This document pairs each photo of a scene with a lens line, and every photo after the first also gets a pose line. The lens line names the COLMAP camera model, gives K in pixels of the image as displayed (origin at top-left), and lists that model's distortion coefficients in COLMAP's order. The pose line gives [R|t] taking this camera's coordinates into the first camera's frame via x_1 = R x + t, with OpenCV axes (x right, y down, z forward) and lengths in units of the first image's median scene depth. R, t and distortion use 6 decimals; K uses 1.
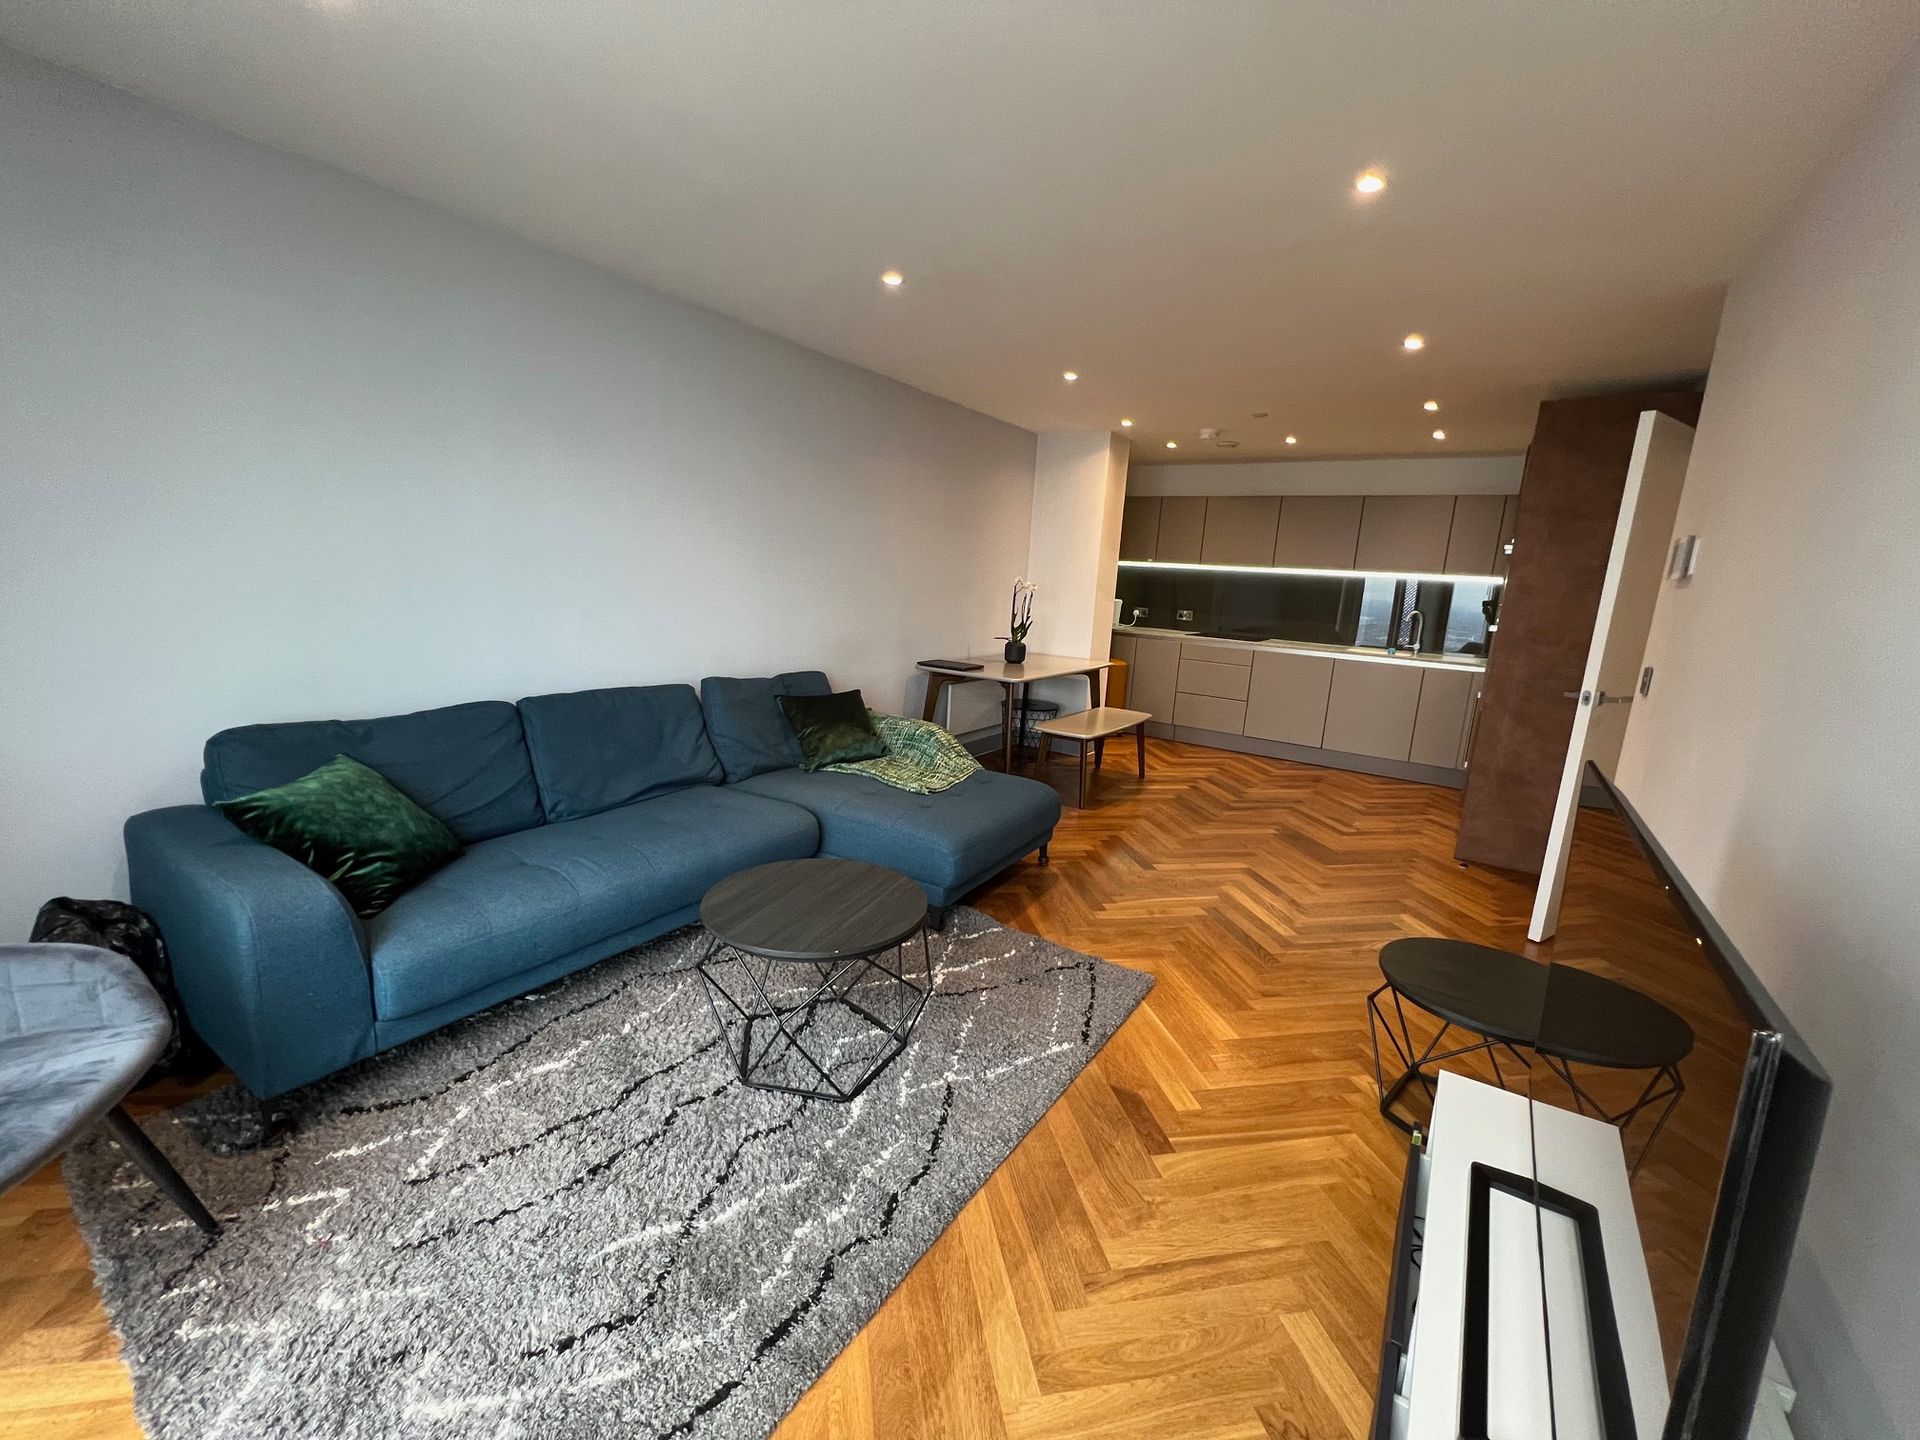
lens RADIAL K [[767.3, 0, 960.5], [0, 767.3, 723.5], [0, 0, 1]] dist [-0.001505, 0.000094]
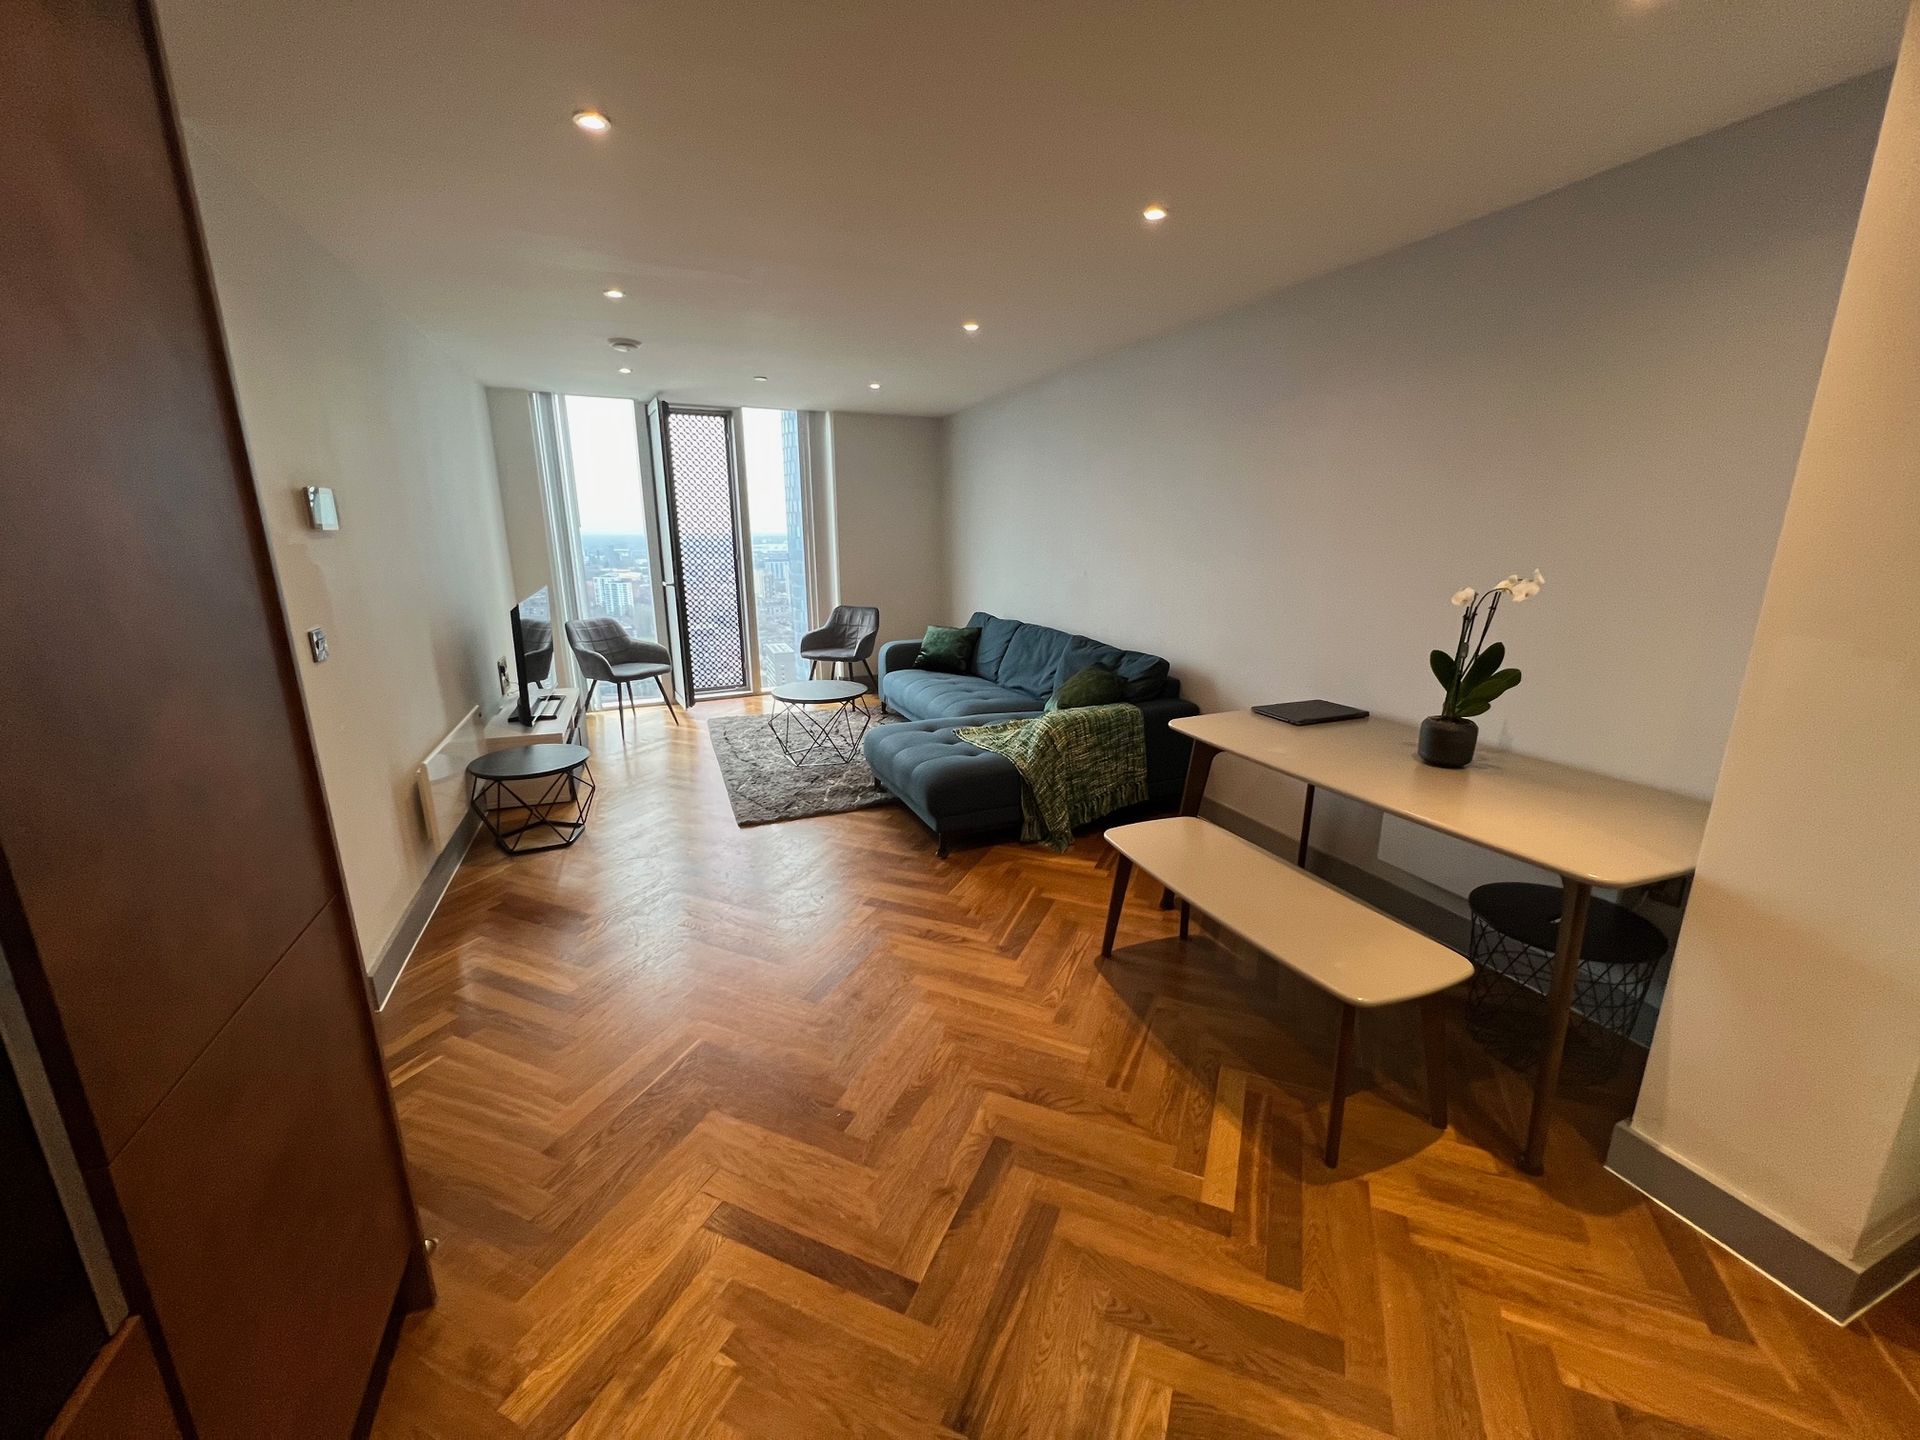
lens RADIAL K [[767.3, 0, 960.5], [0, 767.3, 723.5], [0, 0, 1]] dist [-0.001505, 0.000094]
pose [[-0.562090, 0.150954, -0.813184, 0.698596], [-0.186930, 0.934575, 0.302698, -0.214765], [0.805675, 0.322152, -0.497098, 1.205047]]
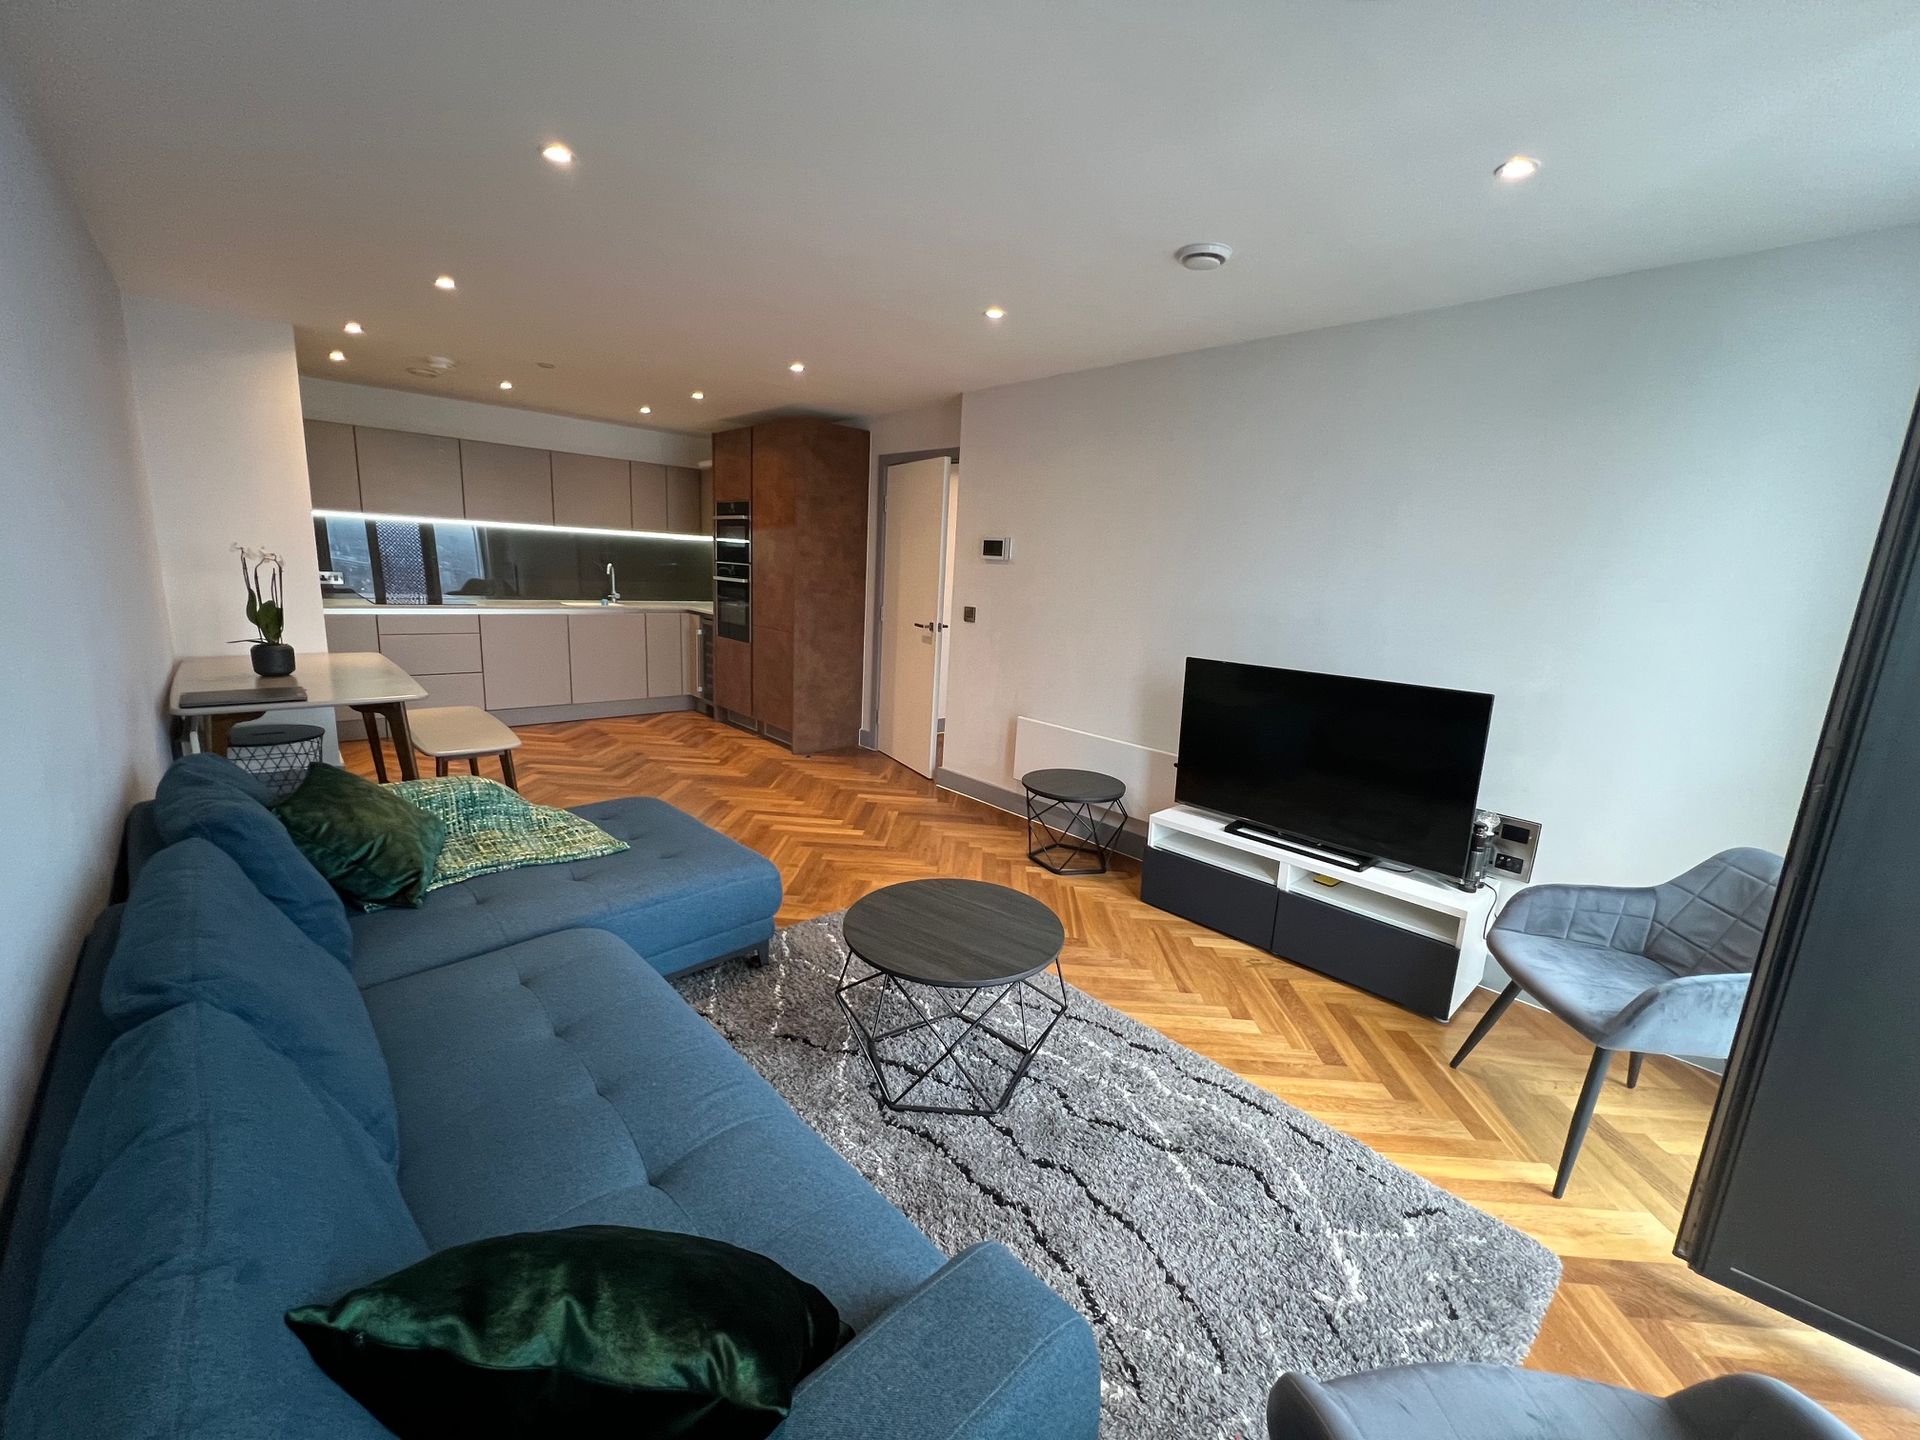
lens RADIAL K [[767.3, 0, 960.5], [0, 767.3, 723.5], [0, 0, 1]] dist [-0.001505, 0.000094]
pose [[0.219566, -0.237531, 0.946240, -0.503374], [0.142444, 0.967319, 0.209770, -0.108091], [-0.965143, 0.088727, 0.246226, 0.339497]]
